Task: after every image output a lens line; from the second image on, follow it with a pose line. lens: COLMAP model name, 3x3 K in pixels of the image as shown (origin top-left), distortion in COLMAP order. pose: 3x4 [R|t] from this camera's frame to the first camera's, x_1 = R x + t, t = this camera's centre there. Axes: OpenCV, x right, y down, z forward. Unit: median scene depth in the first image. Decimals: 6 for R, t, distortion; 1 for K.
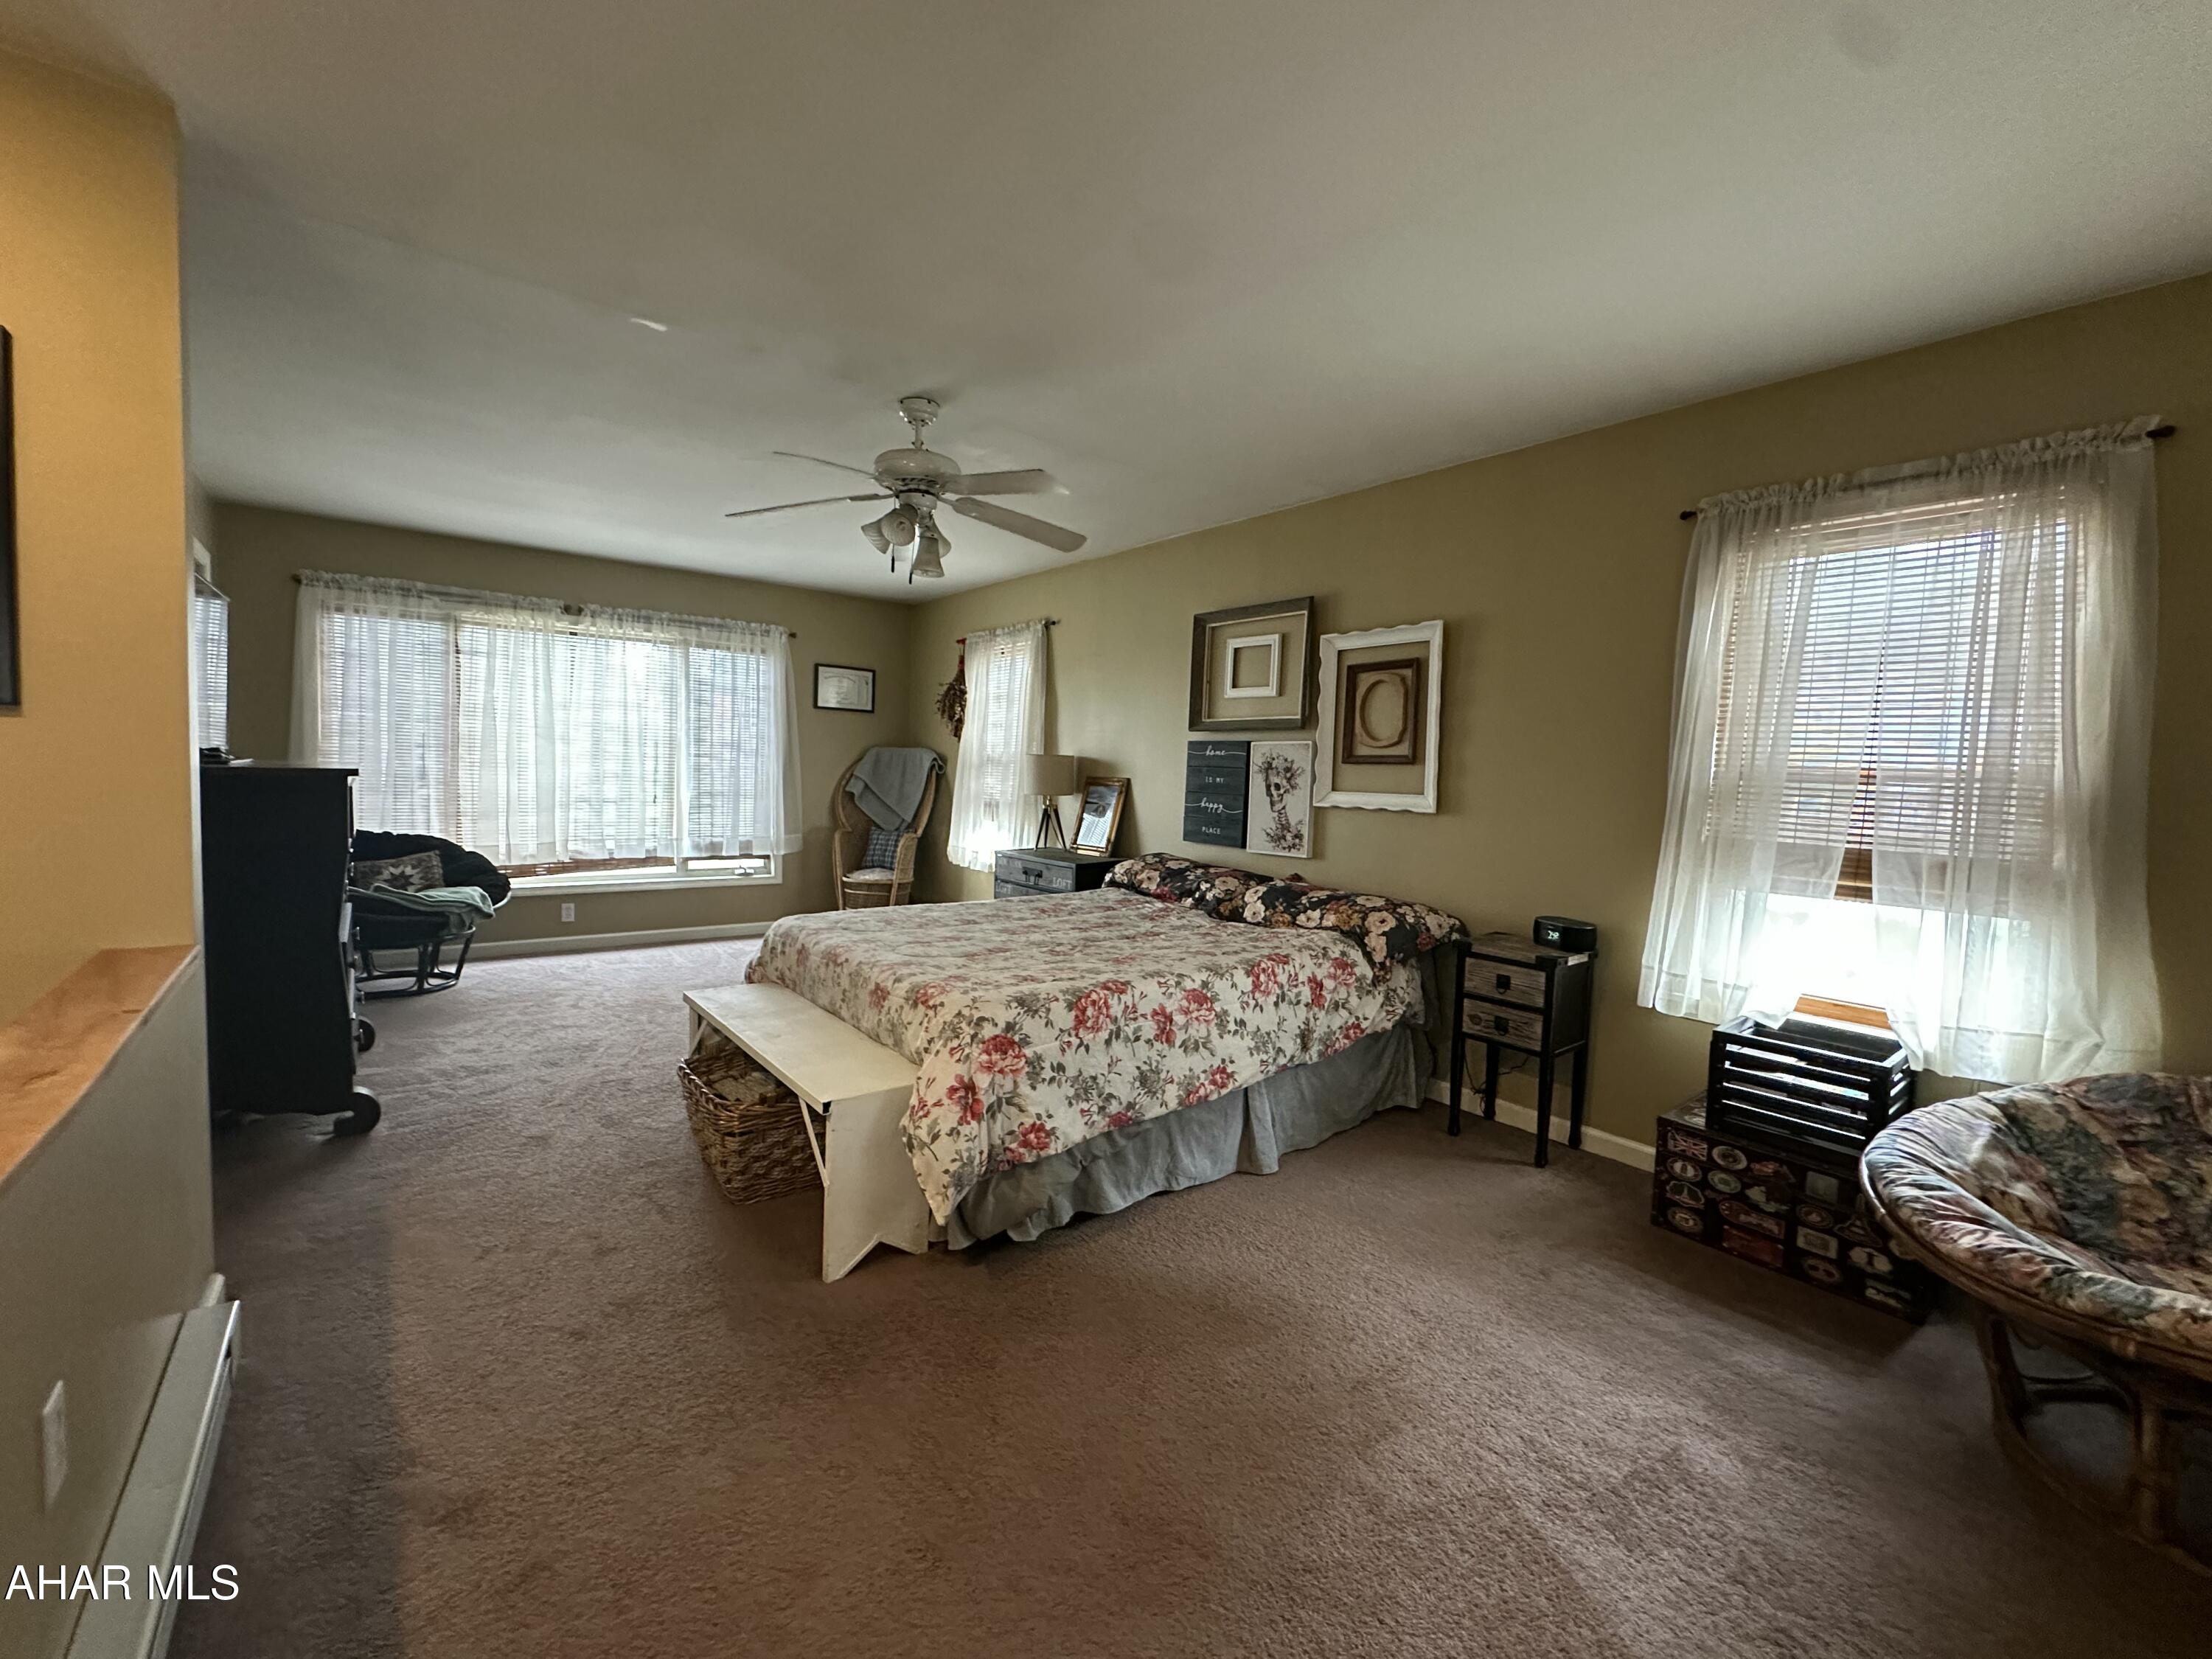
lens RADIAL K [[919.5, 0, 1101.6], [0, 919.5, 829.2], [0, 0, 1]] dist [-0.004907, 0.001222]
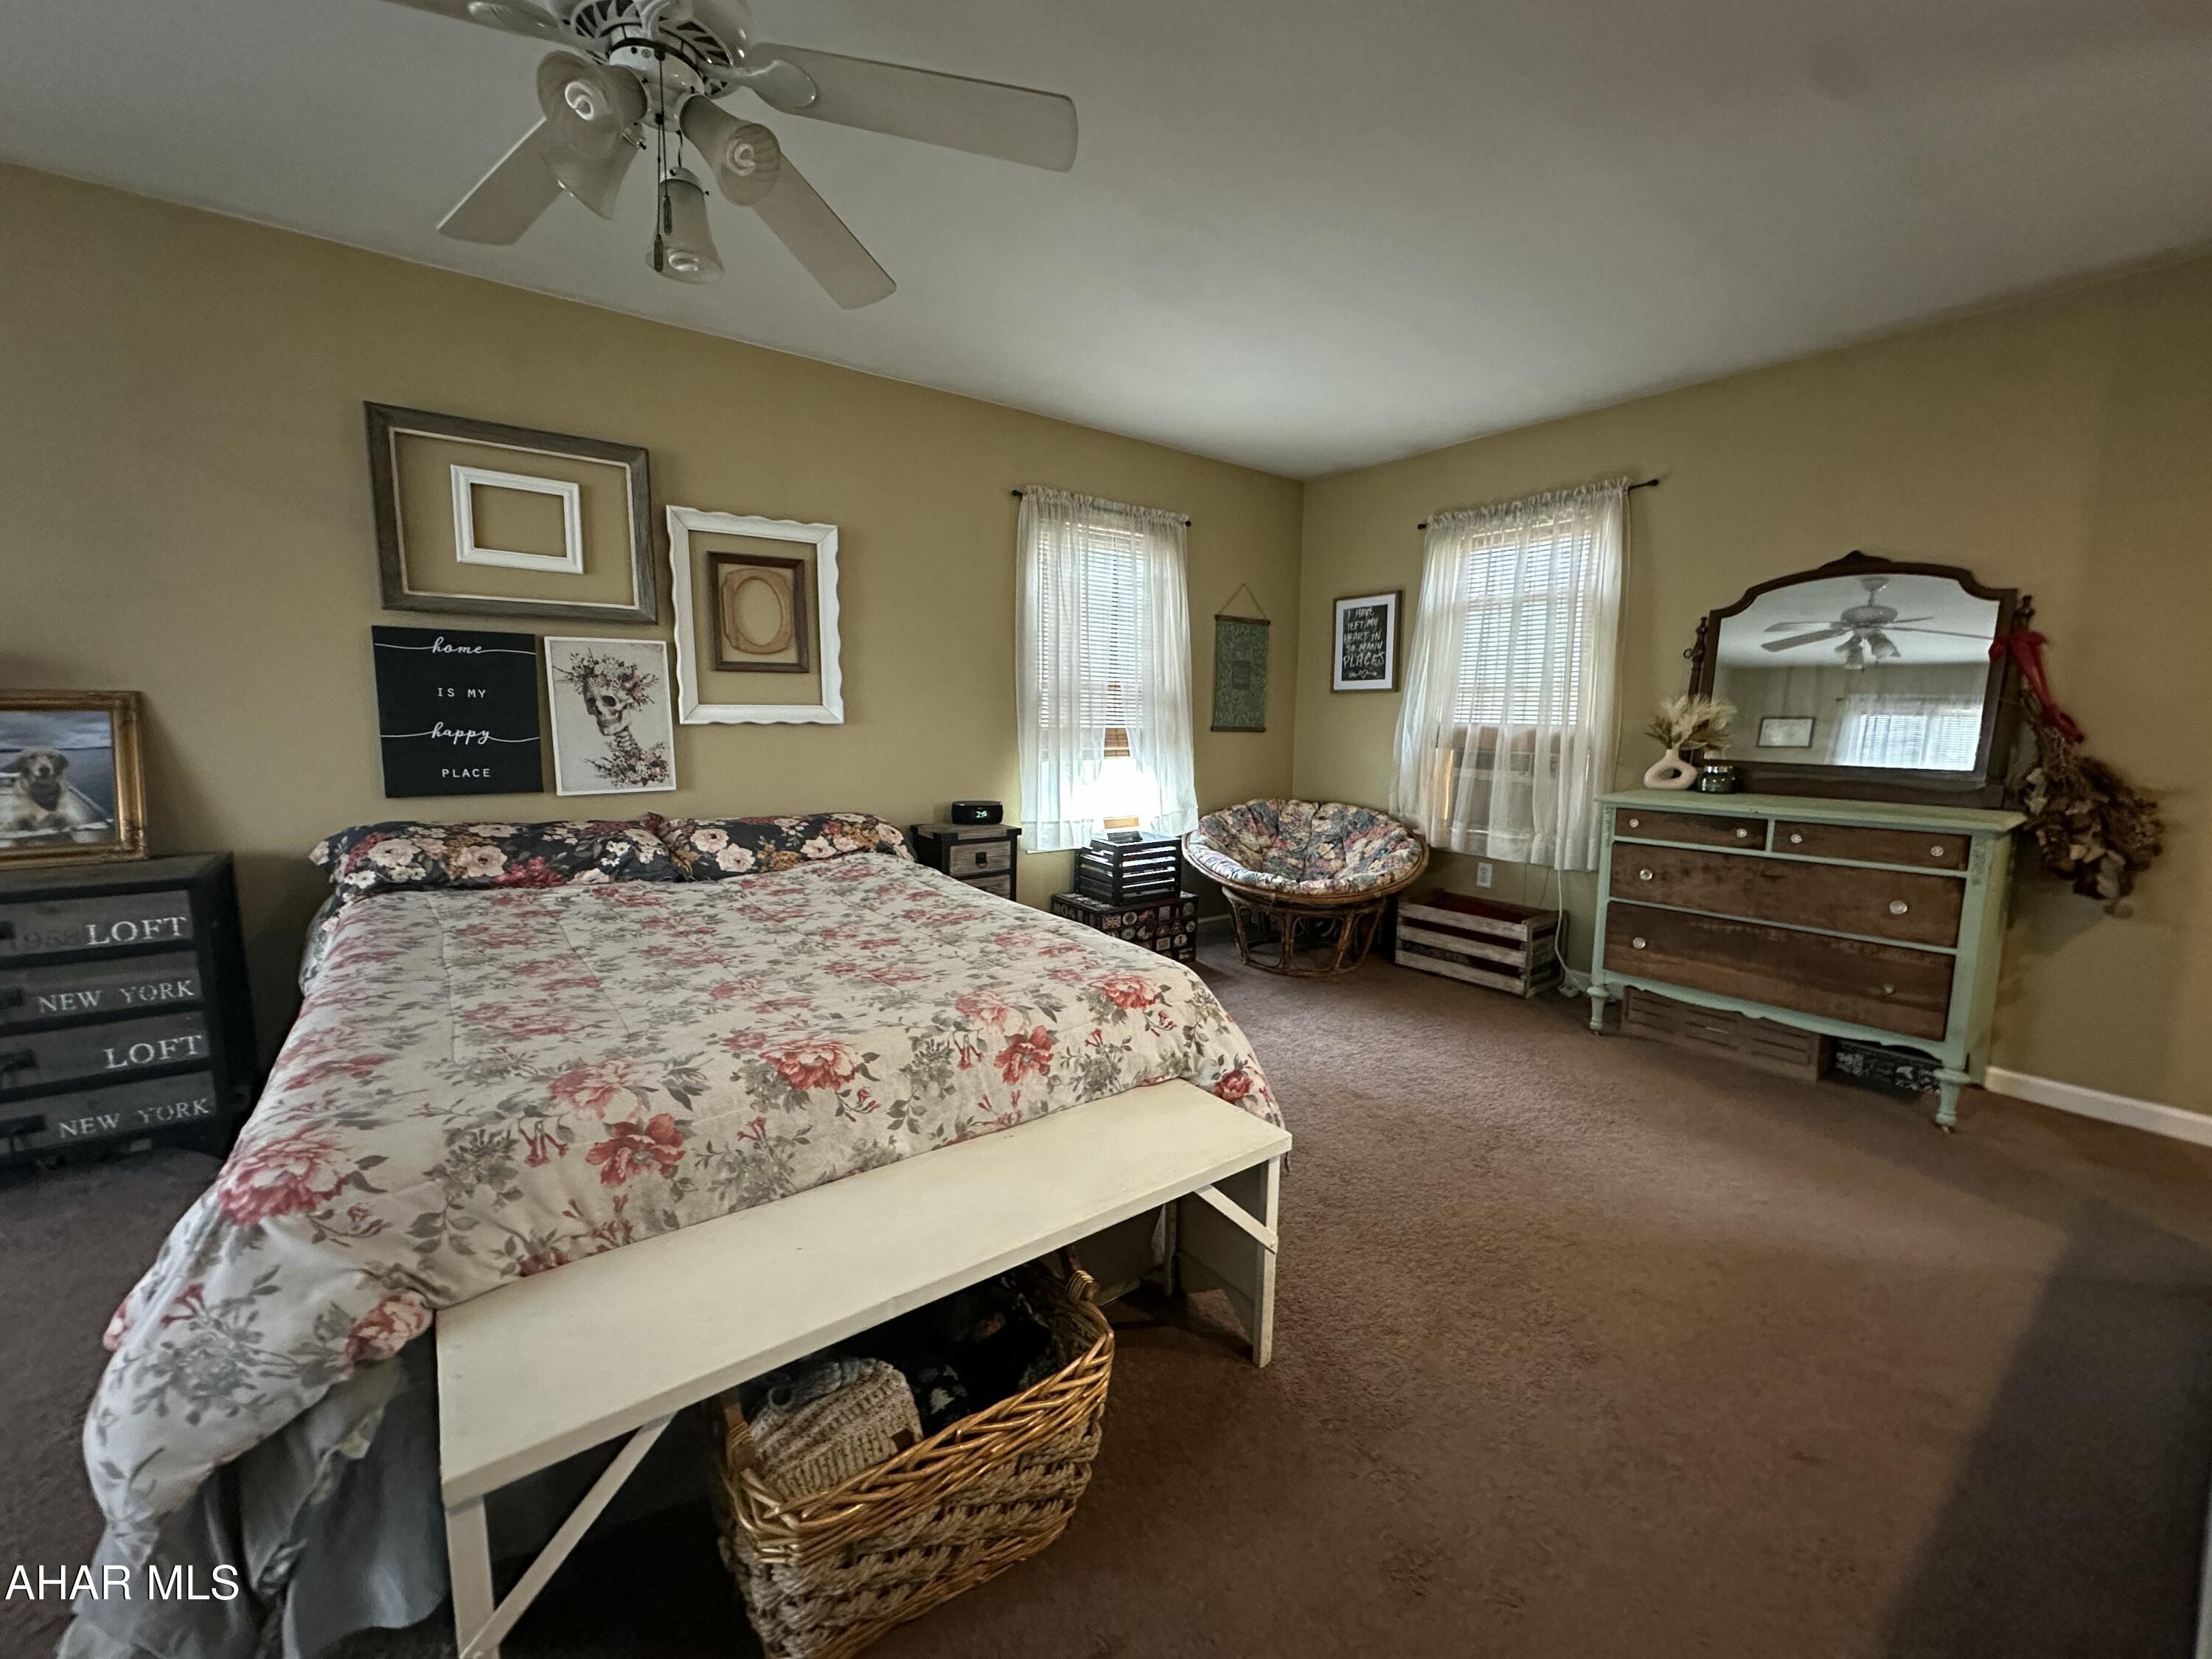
lens RADIAL K [[886.8, 0, 1106.0], [0, 886.8, 829.5], [0, 0, 1]] dist [-0.002495, 0.000057]
pose [[0.022247, -0.168083, 0.985522, -0.443066], [0.053582, 0.984549, 0.166708, -0.035755], [-0.998316, 0.049097, 0.030909, 0.501104]]
